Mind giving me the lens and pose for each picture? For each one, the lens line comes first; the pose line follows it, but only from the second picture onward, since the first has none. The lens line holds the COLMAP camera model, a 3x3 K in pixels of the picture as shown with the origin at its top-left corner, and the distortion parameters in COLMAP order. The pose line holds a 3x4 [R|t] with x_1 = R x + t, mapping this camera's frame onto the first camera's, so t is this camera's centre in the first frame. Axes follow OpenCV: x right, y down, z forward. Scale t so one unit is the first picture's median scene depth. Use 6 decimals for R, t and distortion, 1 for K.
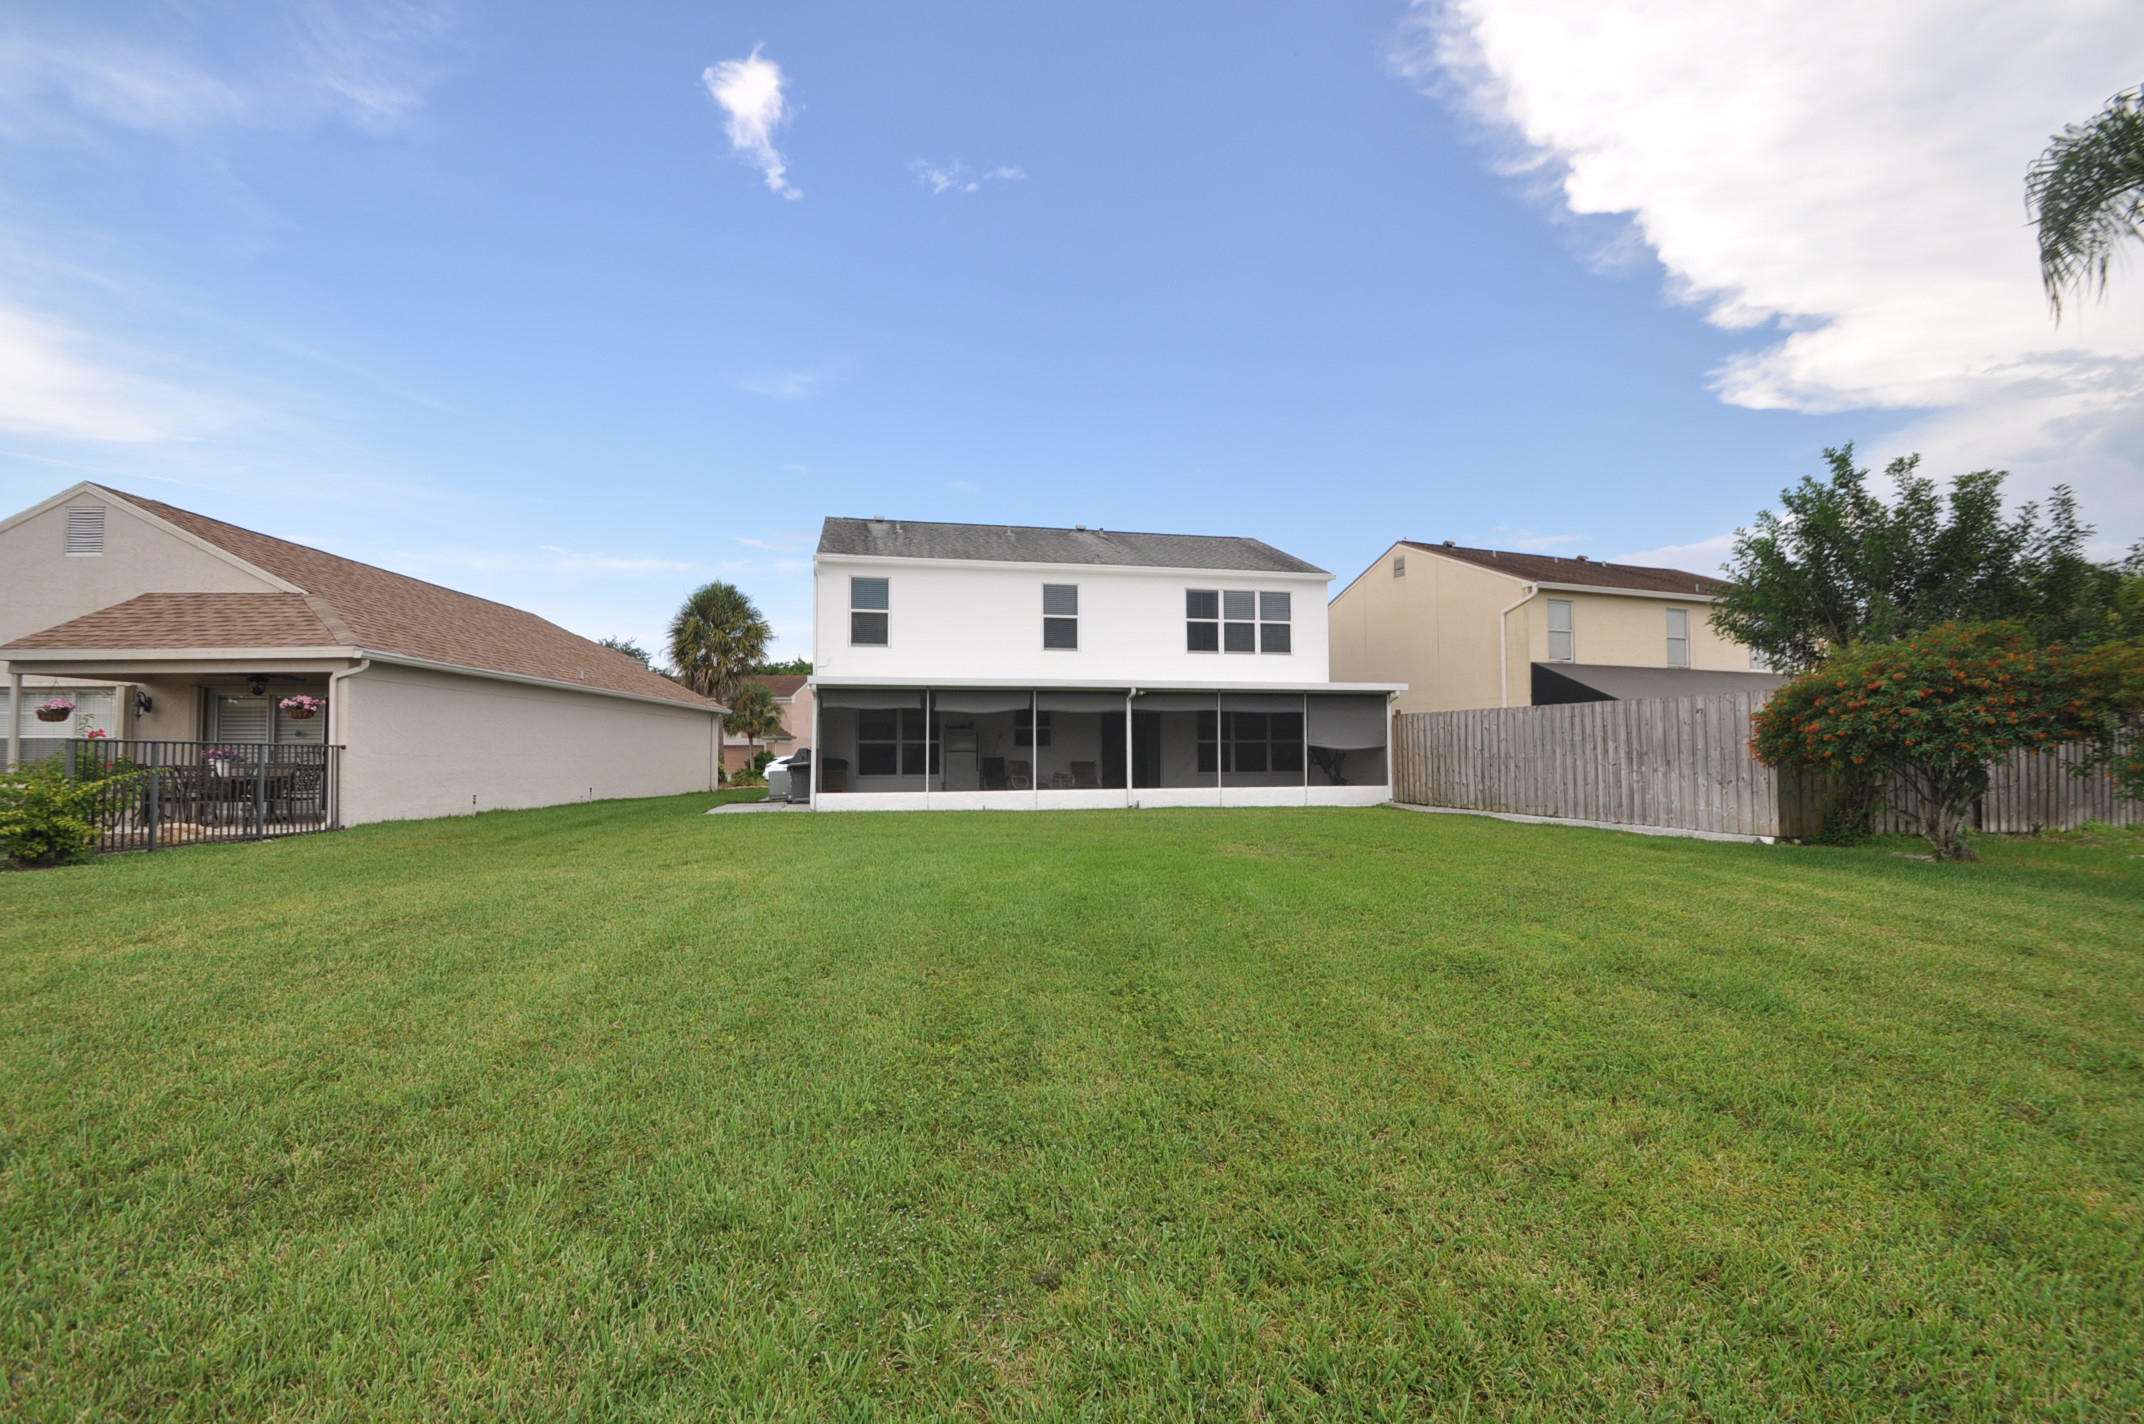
lens RADIAL K [[943.6, 0, 1071.3], [0, 943.6, 719.0], [0, 0, 1]] dist [0.020297, -0.021341]
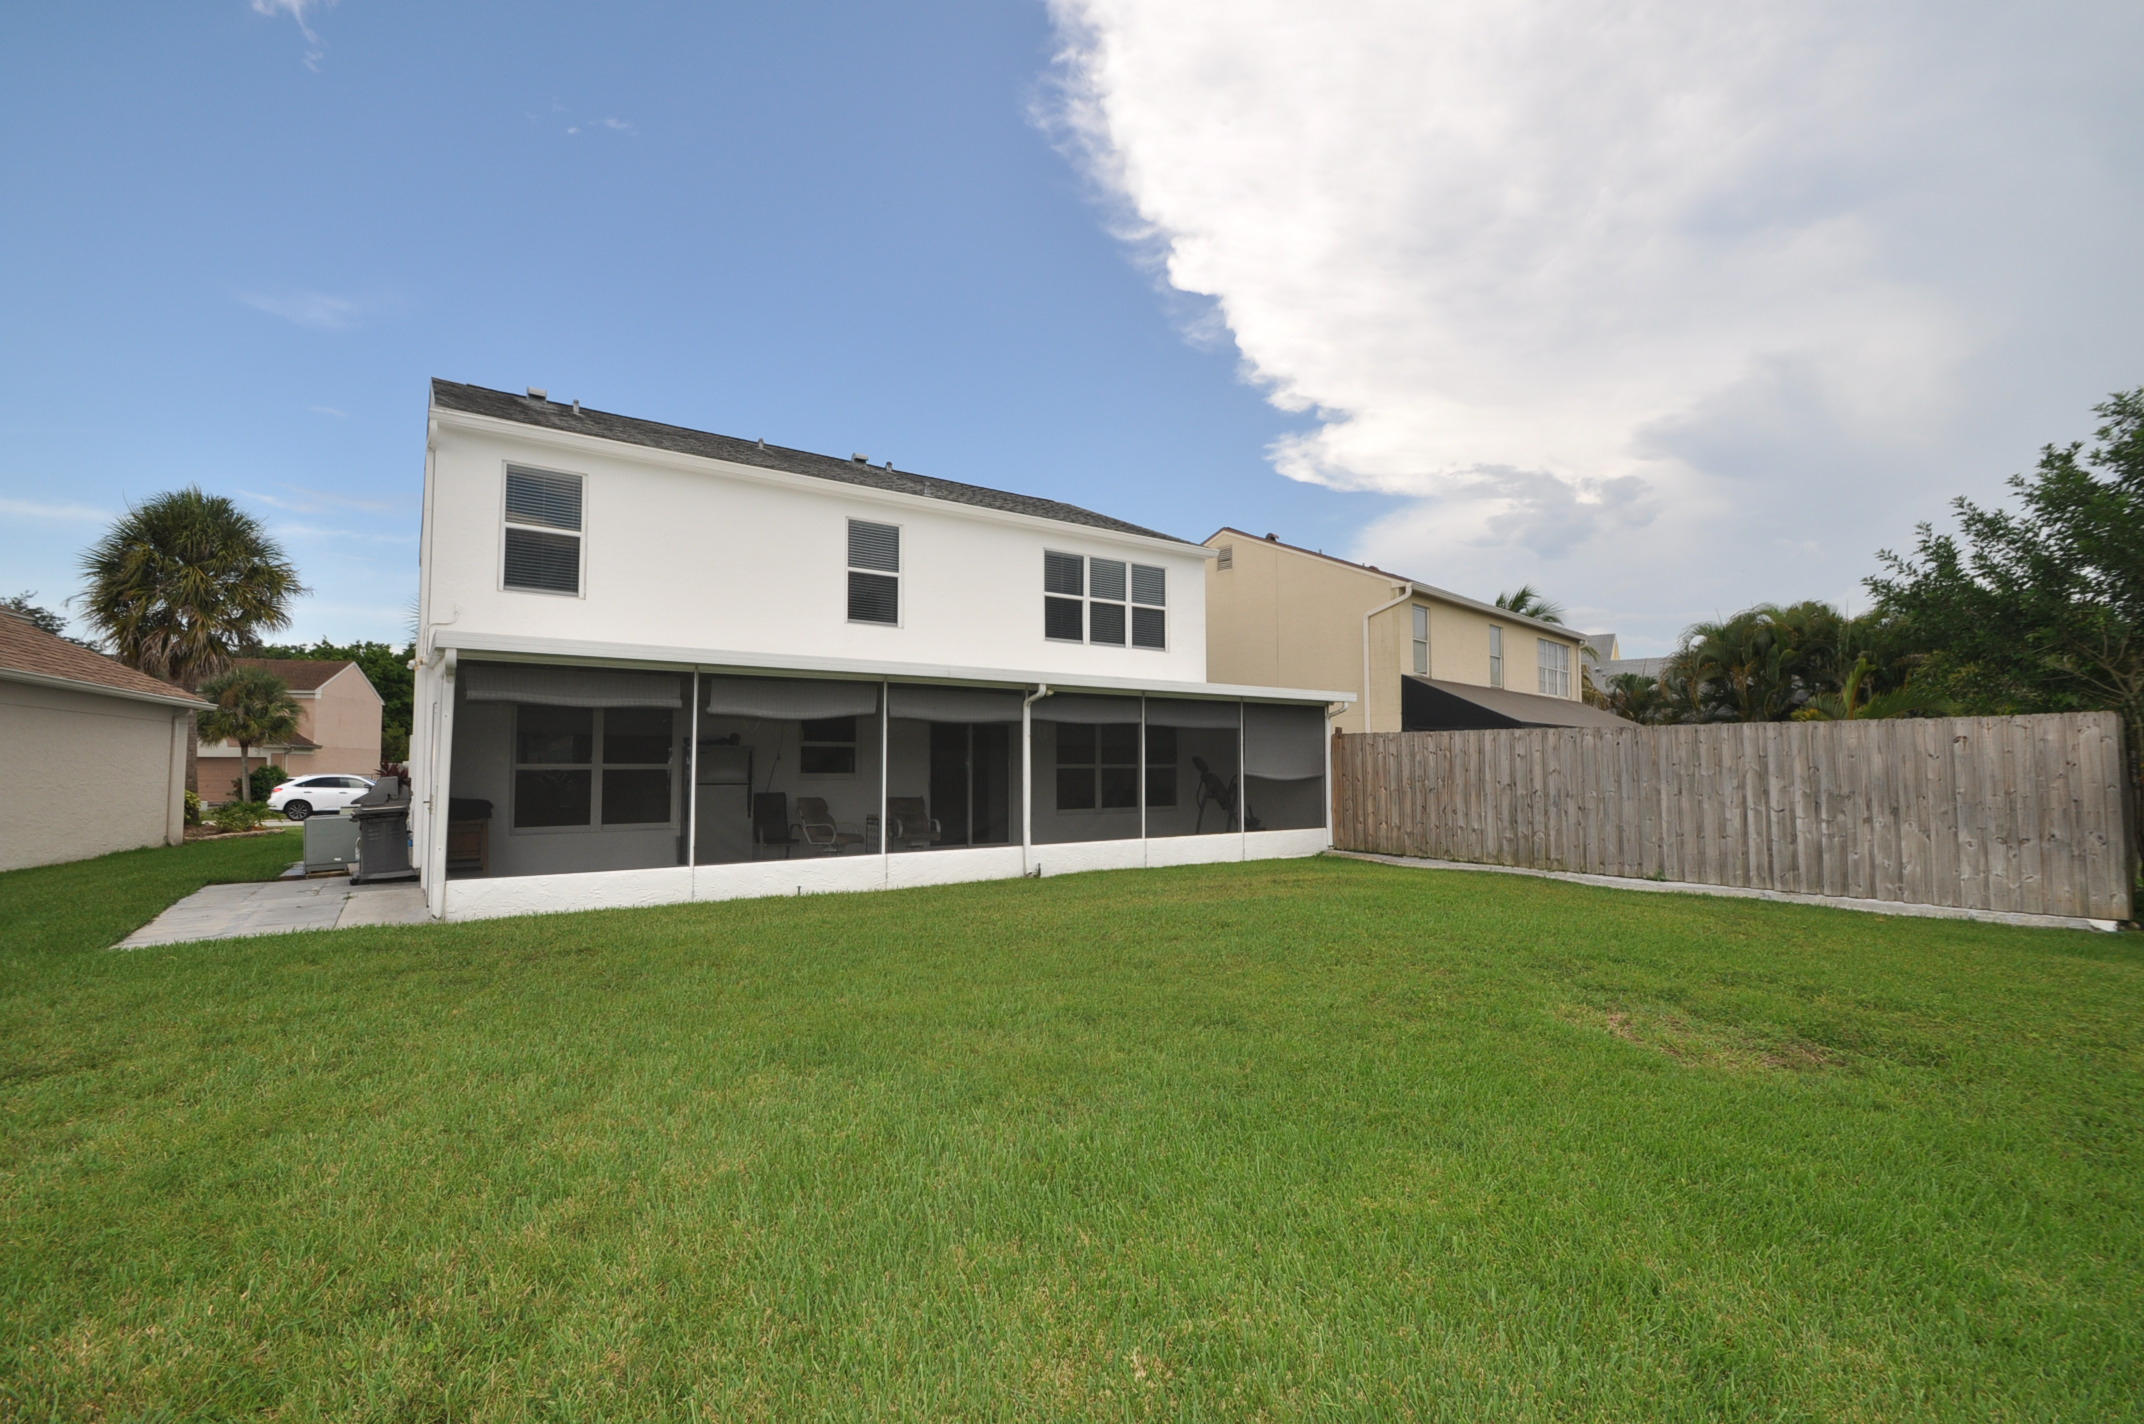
lens RADIAL K [[943.6, 0, 1071.3], [0, 943.6, 719.0], [0, 0, 1]] dist [0.020297, -0.021341]
pose [[0.922492, 0.022682, 0.385350, -0.127261], [-0.017745, 0.999709, -0.016365, -0.000172], [-0.385609, 0.008259, 0.922626, 0.337922]]
